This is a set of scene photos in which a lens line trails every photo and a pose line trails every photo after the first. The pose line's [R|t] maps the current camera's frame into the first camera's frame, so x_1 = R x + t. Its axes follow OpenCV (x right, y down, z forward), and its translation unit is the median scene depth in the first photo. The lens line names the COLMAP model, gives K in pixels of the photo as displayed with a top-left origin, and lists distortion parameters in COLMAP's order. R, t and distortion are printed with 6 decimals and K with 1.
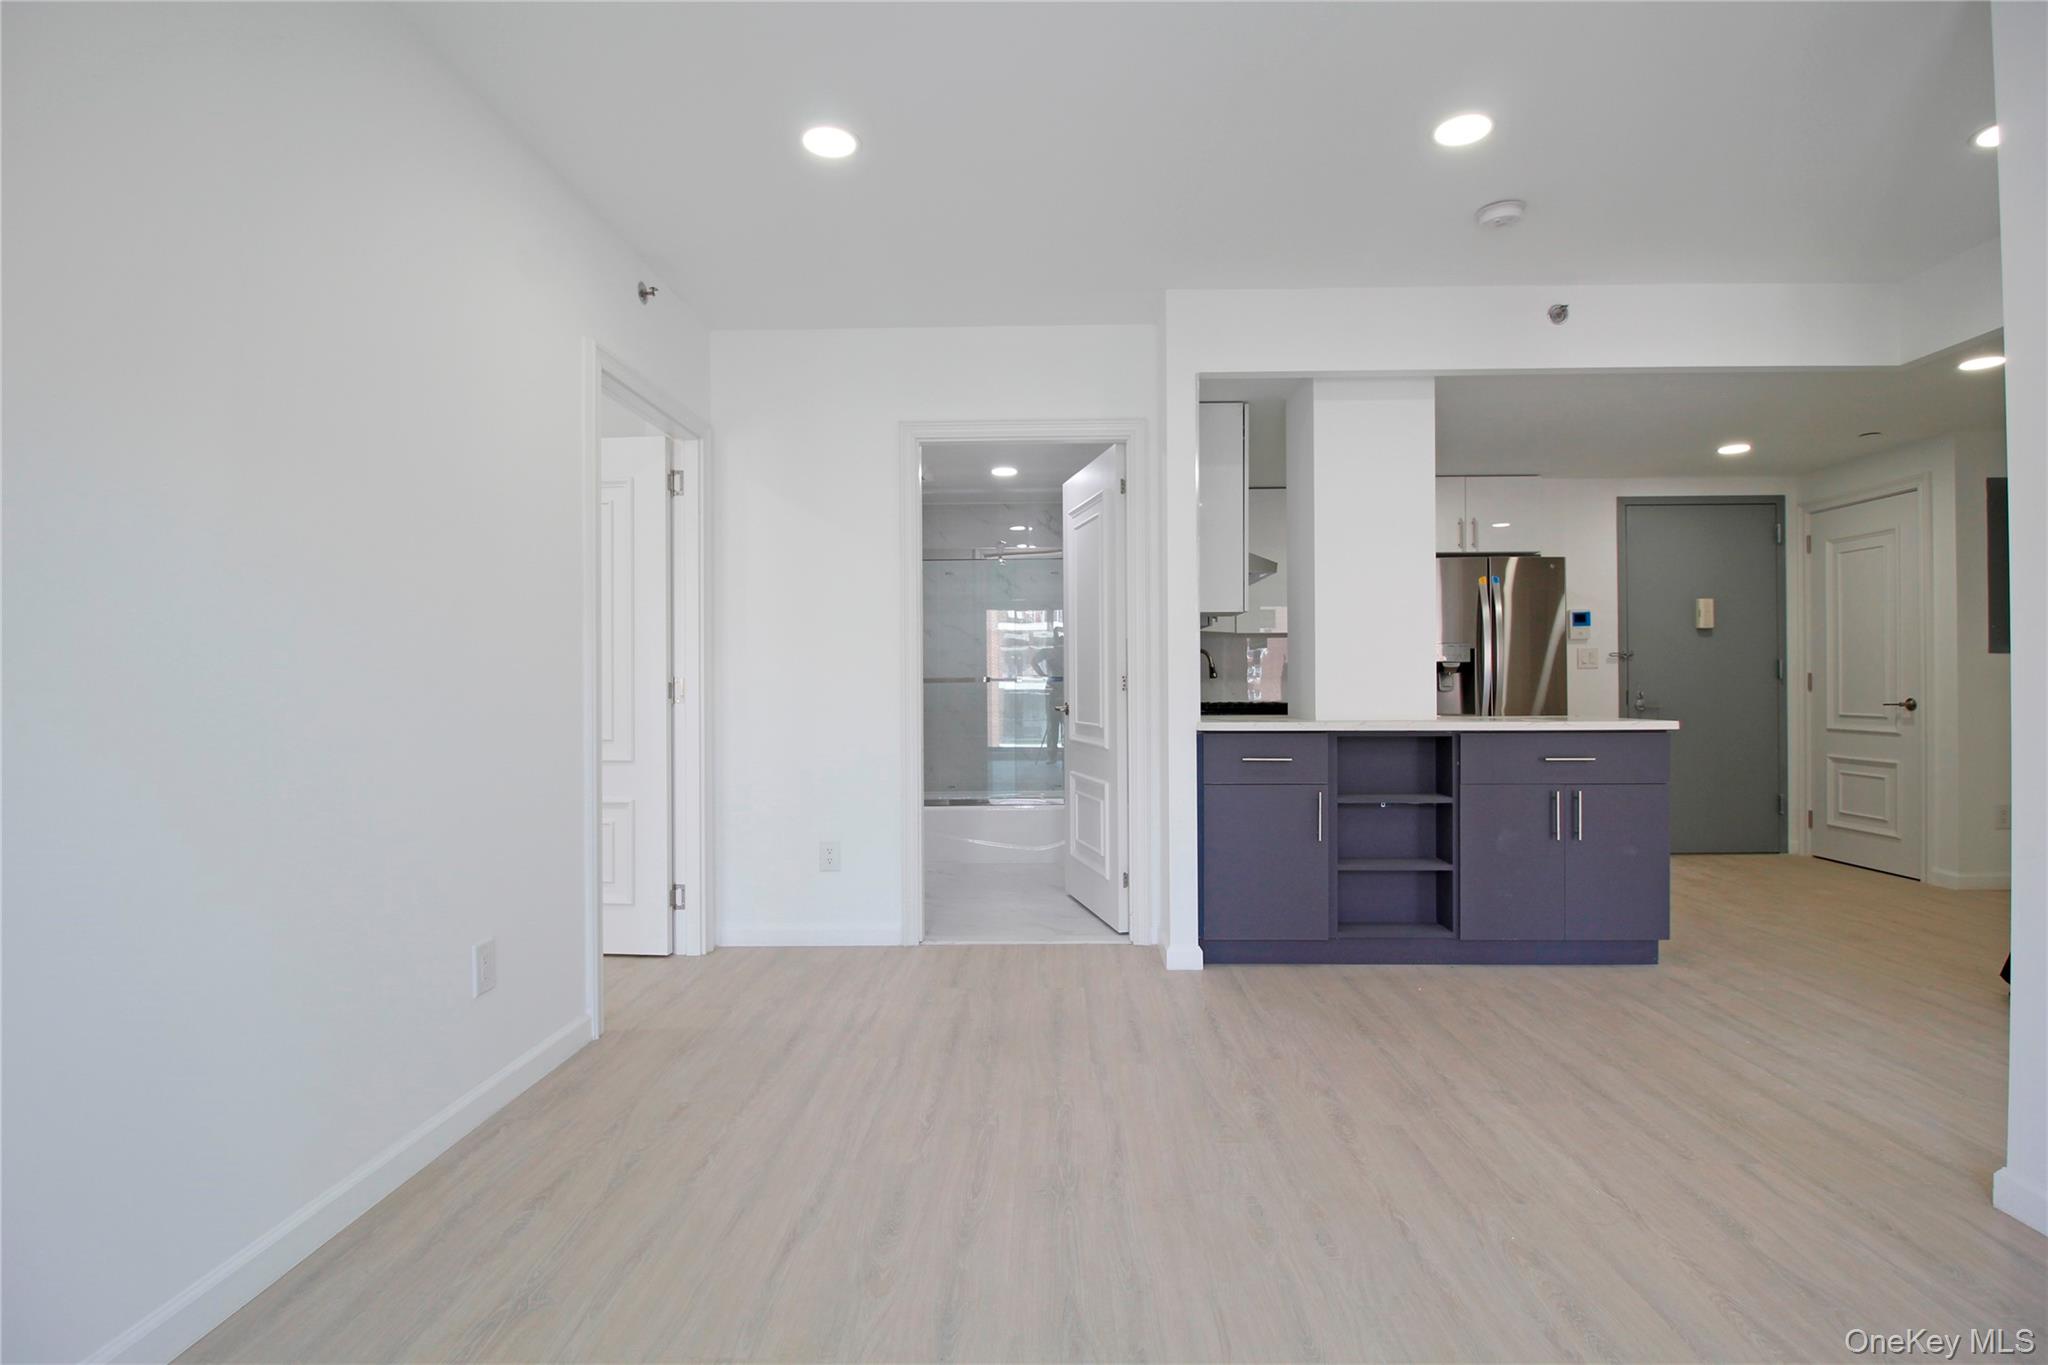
lens RADIAL K [[969.5, 0, 1027.4], [0, 969.5, 680.9], [0, 0, 1]] dist [-0.041444, -0.000370]
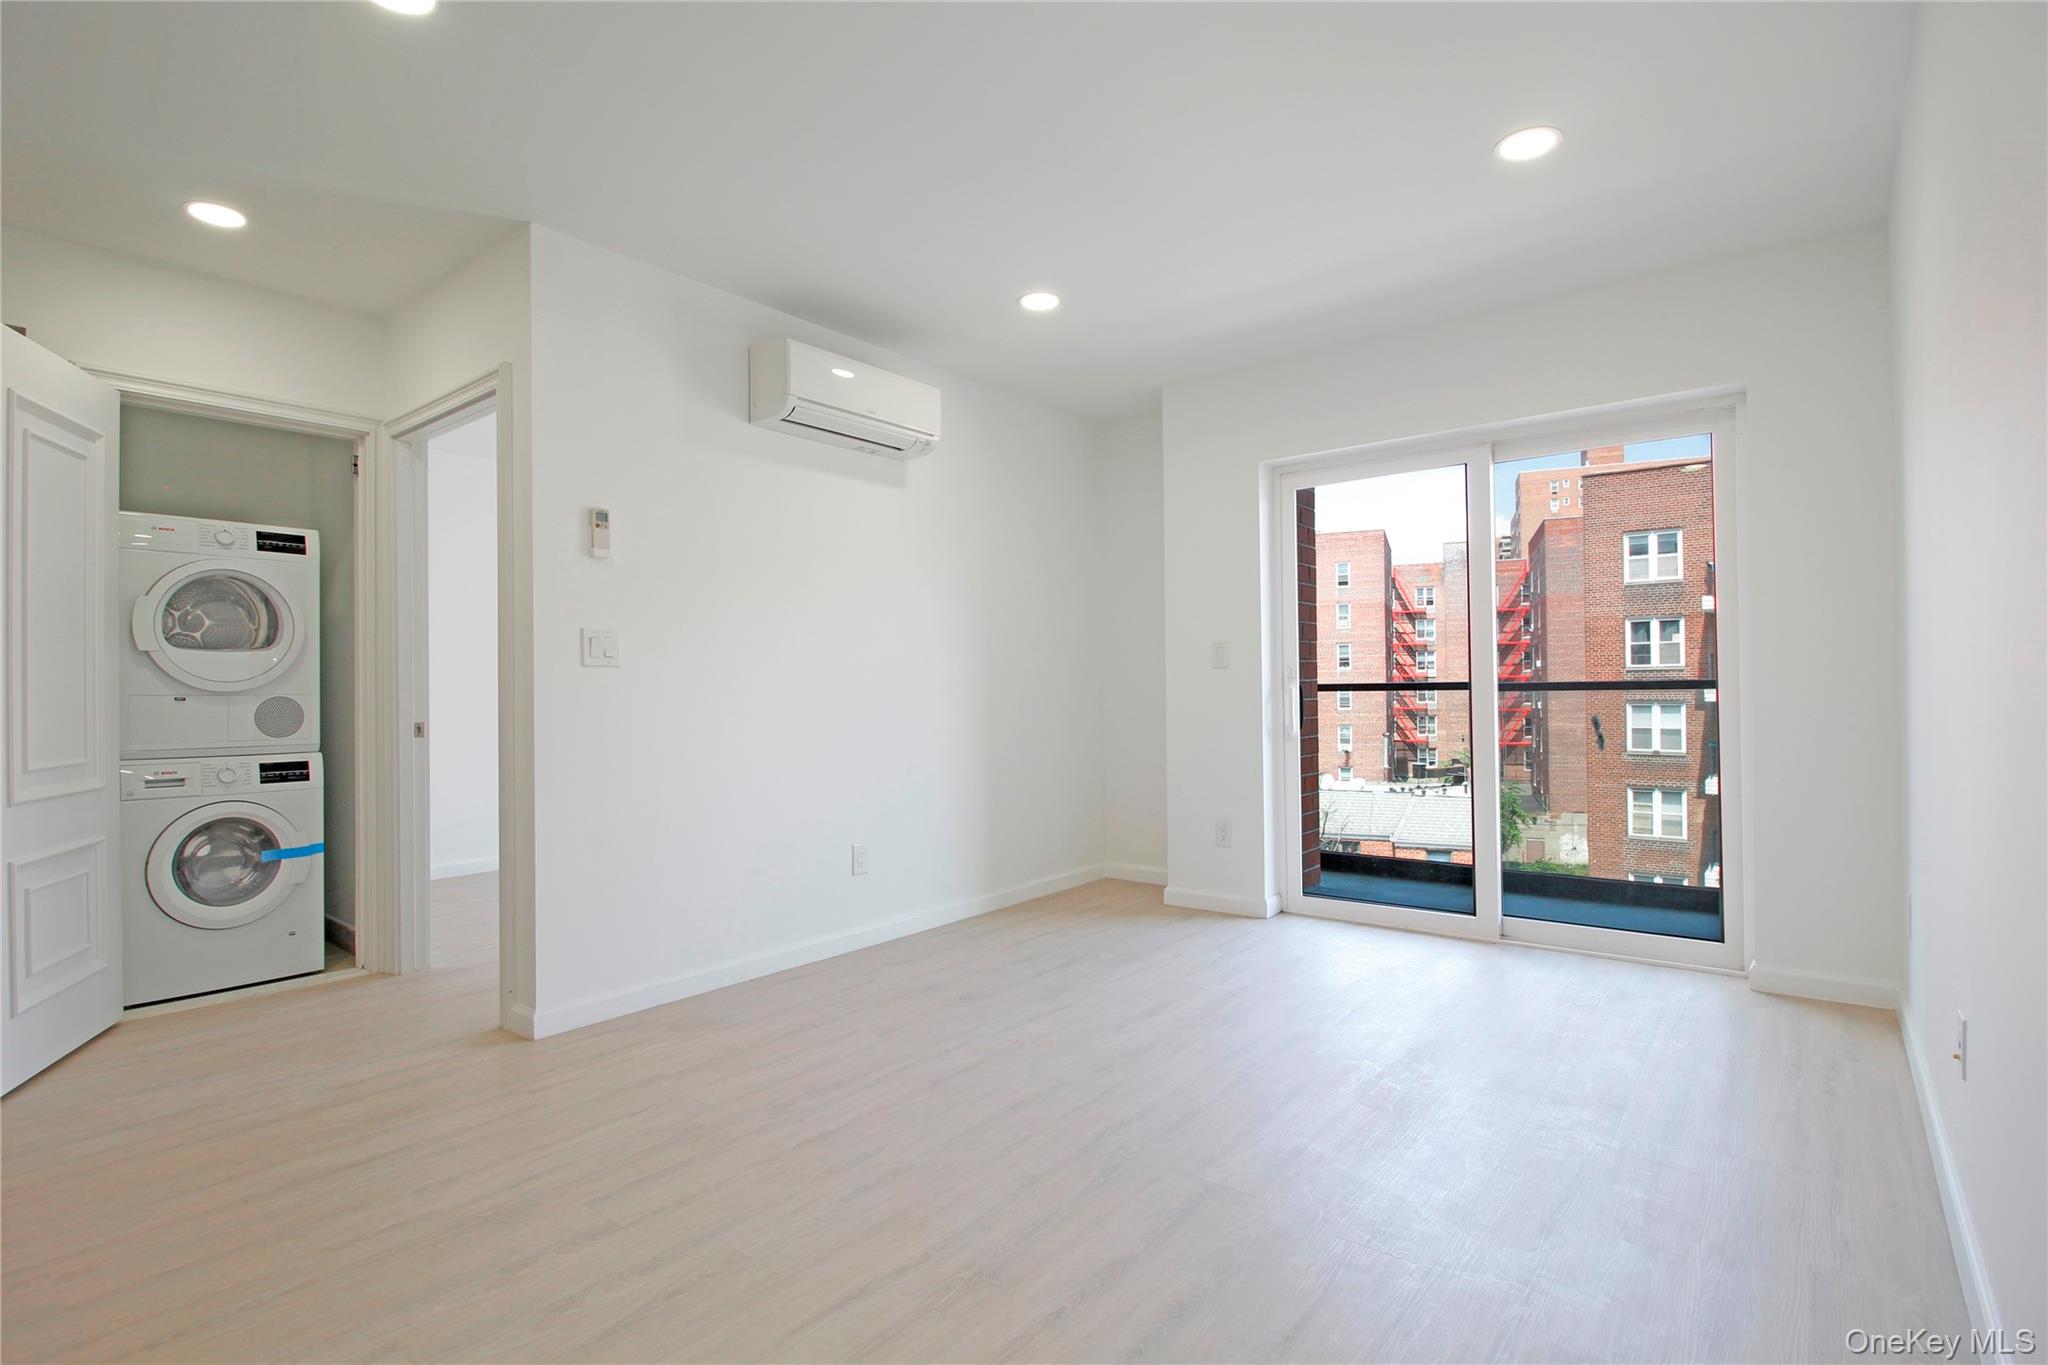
lens RADIAL K [[969.5, 0, 1013.0], [0, 969.5, 679.2], [0, 0, 1]] dist [-0.041444, -0.000370]
pose [[-0.790273, 0.020812, 0.612401, -0.443942], [0.017290, 0.999782, -0.011665, 0.002309], [-0.612511, 0.001370, -0.790461, 1.388719]]
